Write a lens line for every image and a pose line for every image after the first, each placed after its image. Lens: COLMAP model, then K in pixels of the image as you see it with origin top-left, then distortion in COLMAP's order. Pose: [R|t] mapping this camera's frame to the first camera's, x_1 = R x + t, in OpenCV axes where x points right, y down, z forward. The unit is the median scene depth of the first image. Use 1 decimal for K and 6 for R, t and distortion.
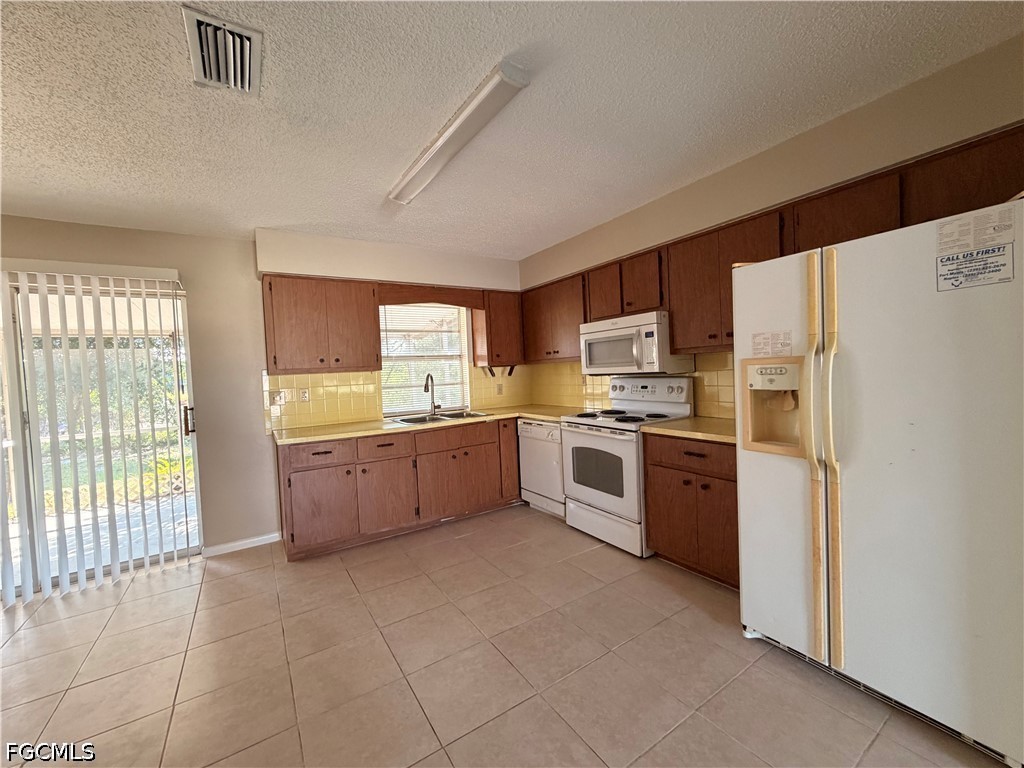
lens RADIAL K [[409.3, 0, 512.0], [0, 409.3, 384.0], [0, 0, 1]] dist [-0.000303, -0.000152]
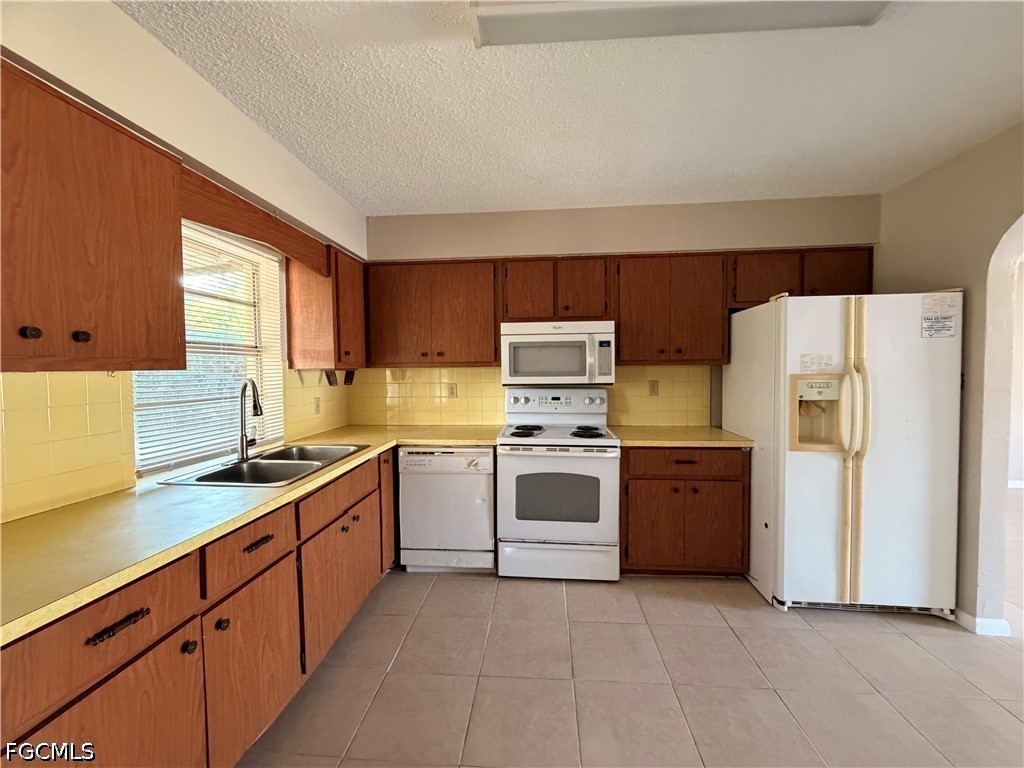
lens RADIAL K [[409.3, 0, 512.0], [0, 409.3, 384.0], [0, 0, 1]] dist [-0.000303, -0.000152]
pose [[0.613261, 0.009790, 0.789820, -0.528338], [0.006602, 0.999825, -0.017519, -0.010959], [-0.789853, 0.015959, 0.613089, 0.556984]]
